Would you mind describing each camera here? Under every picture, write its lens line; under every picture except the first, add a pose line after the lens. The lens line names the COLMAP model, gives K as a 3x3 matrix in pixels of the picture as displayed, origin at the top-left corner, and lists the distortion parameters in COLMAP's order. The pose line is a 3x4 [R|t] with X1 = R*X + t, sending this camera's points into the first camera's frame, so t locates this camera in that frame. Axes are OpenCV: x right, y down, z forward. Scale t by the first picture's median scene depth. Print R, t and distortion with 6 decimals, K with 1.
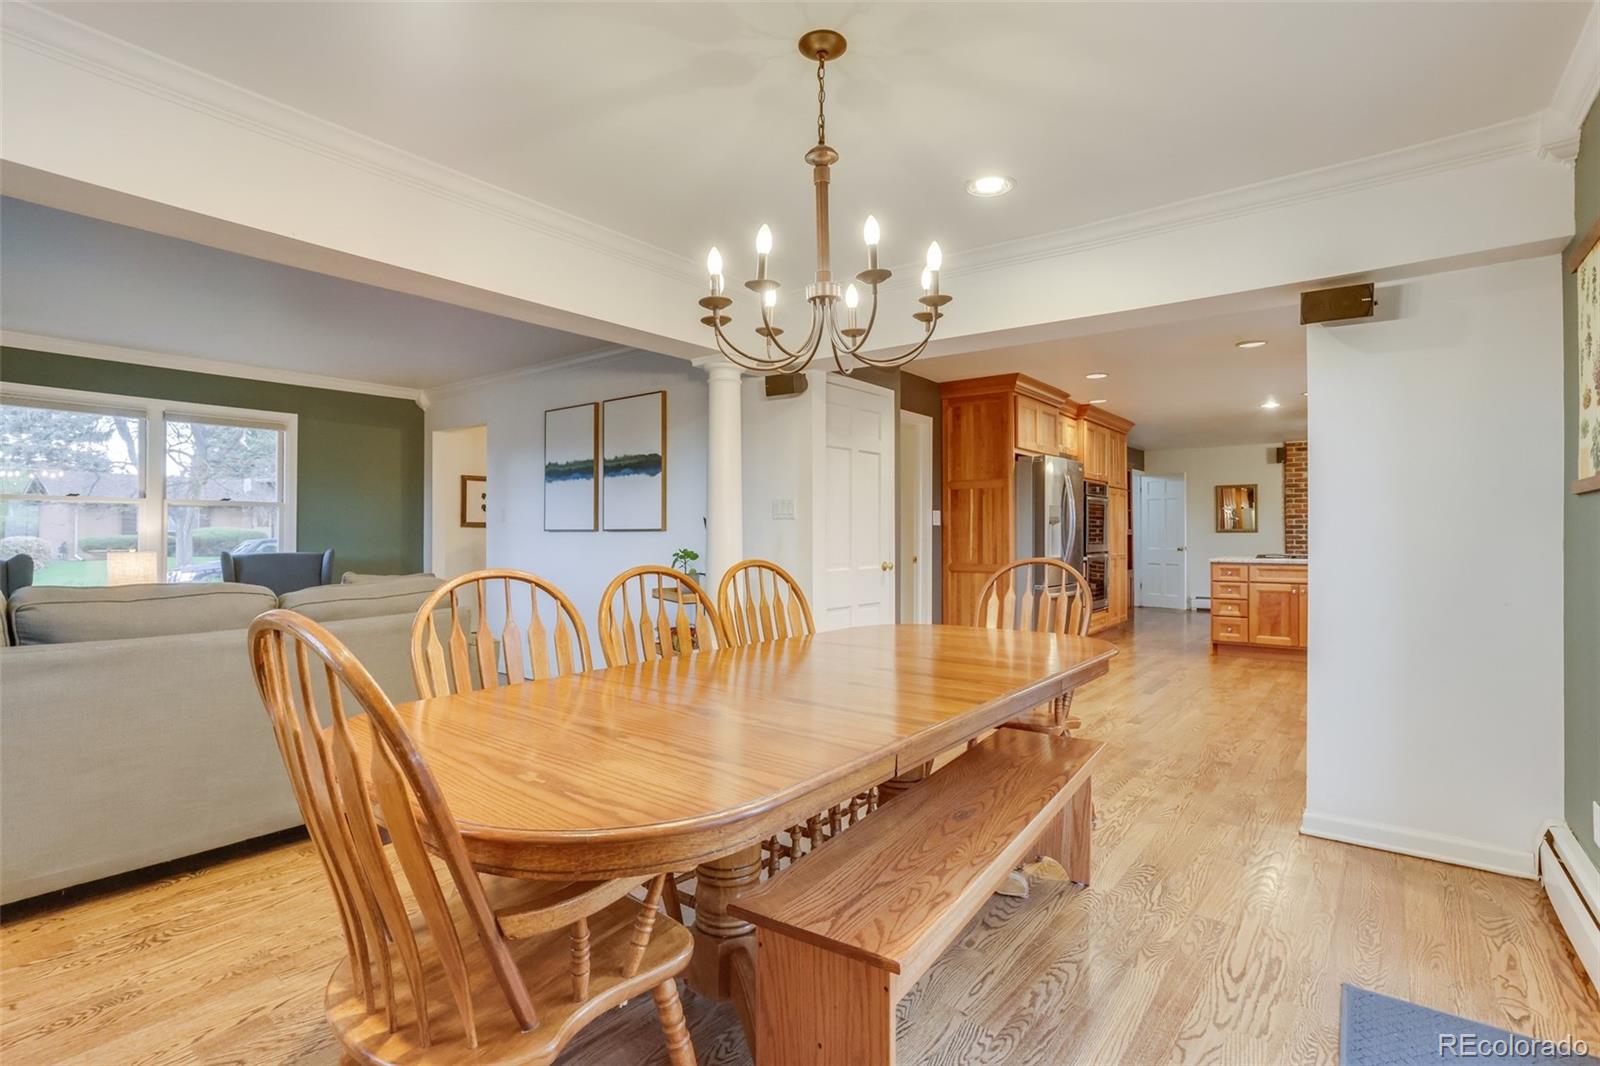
lens RADIAL K [[763.3, 0, 800.0], [0, 763.3, 533.0], [0, 0, 1]] dist [-0.042307, 0.033312]
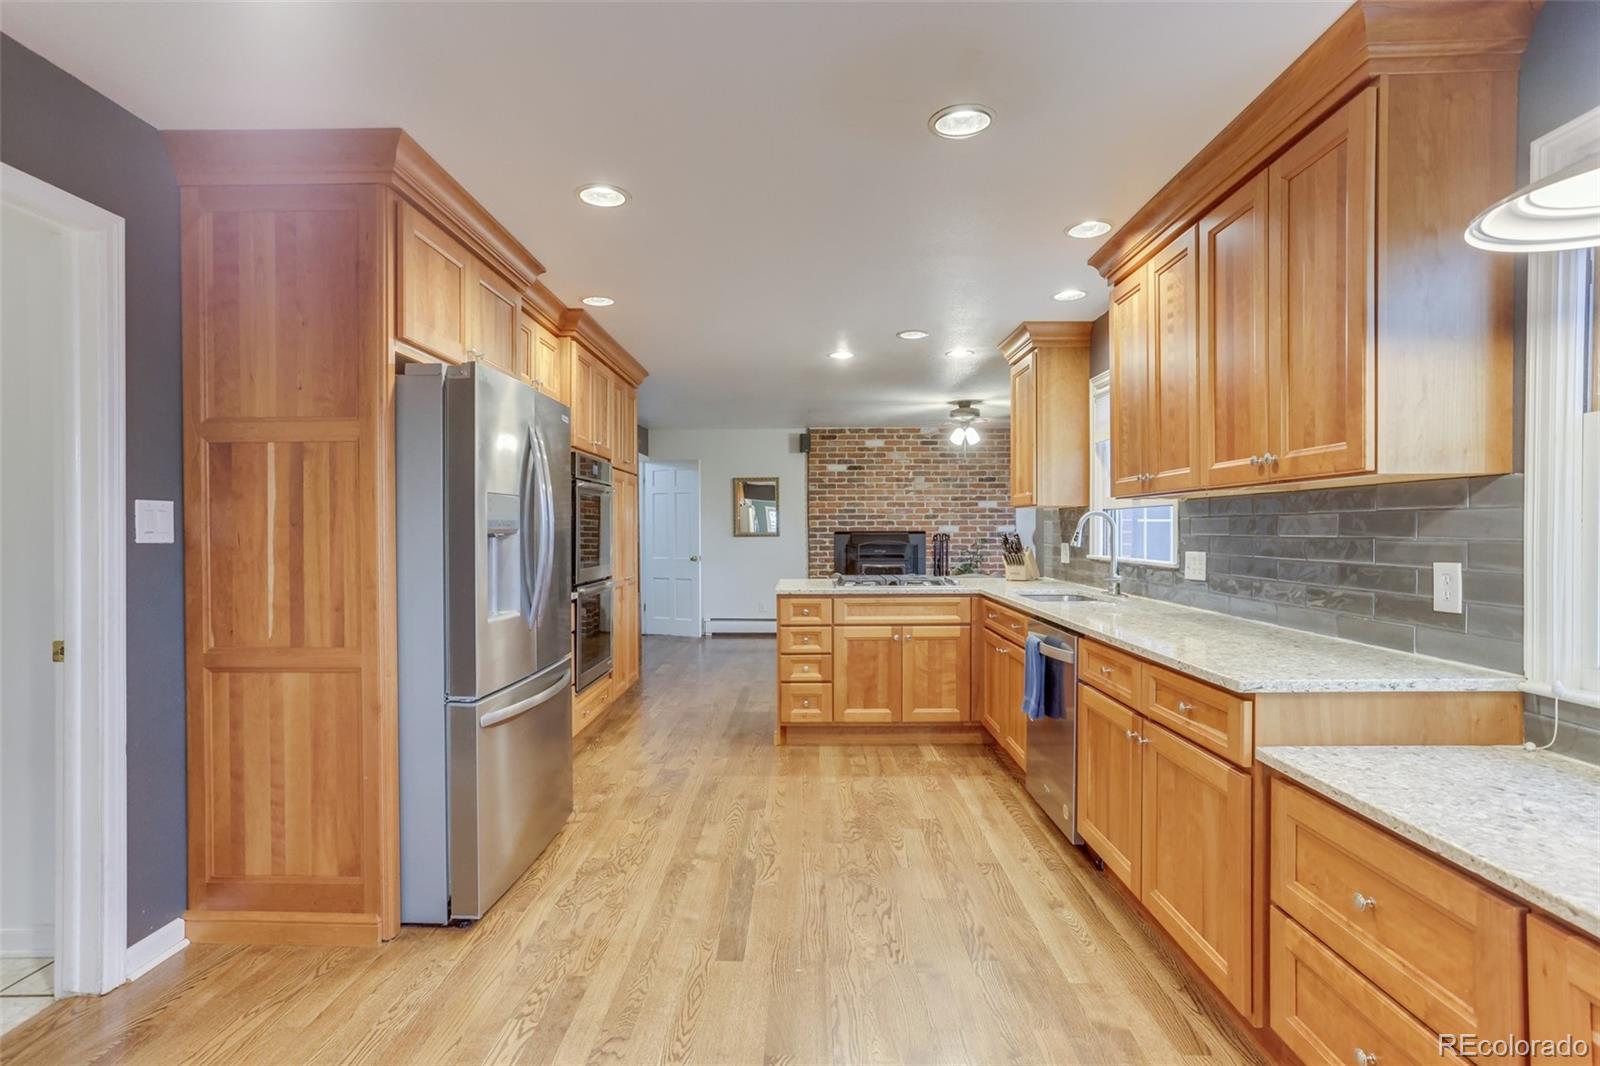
lens RADIAL K [[763.3, 0, 800.0], [0, 763.3, 533.0], [0, 0, 1]] dist [-0.042307, 0.033312]
pose [[0.795137, -0.006857, 0.606392, 0.193653], [0.004237, 0.999974, 0.005751, -0.014501], [-0.606416, -0.002004, 0.795145, 0.520638]]
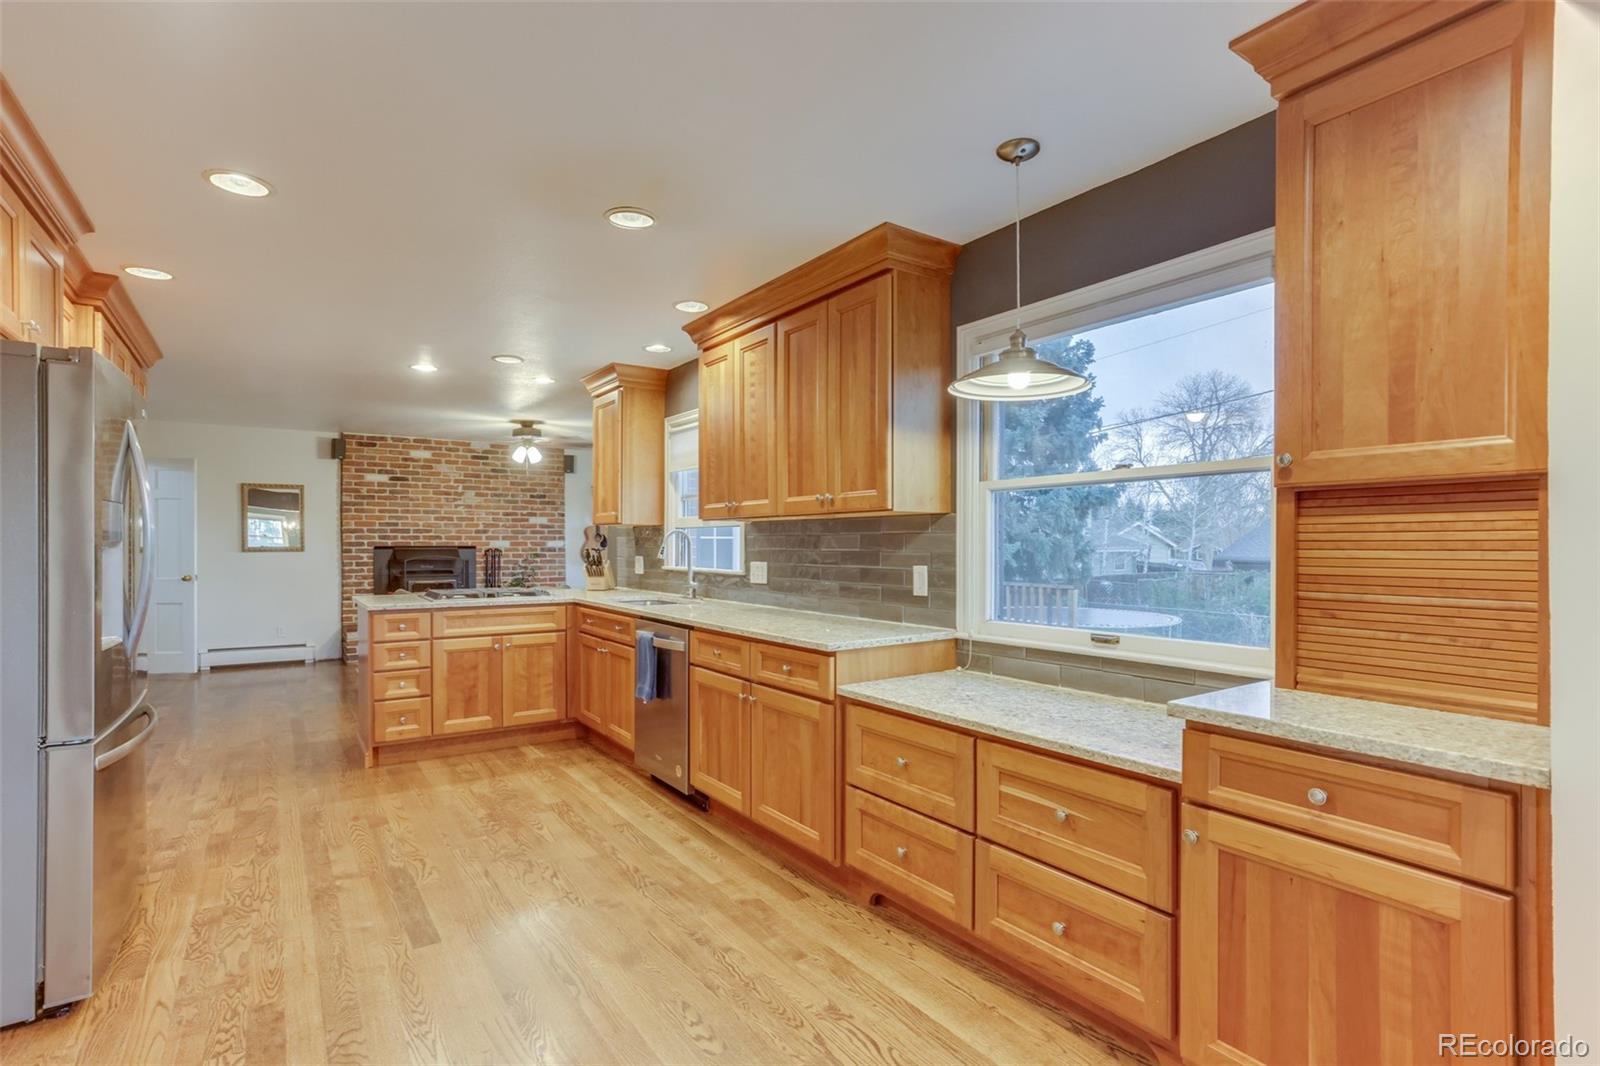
lens RADIAL K [[764.7, 0, 780.6], [0, 764.7, 544.9], [0, 0, 1]] dist [-0.038954, 0.032939]
pose [[0.310429, -0.002423, 0.950594, 0.086836], [-0.000335, 0.999996, 0.002659, -0.014752], [-0.950597, -0.001144, 0.310427, 0.533468]]
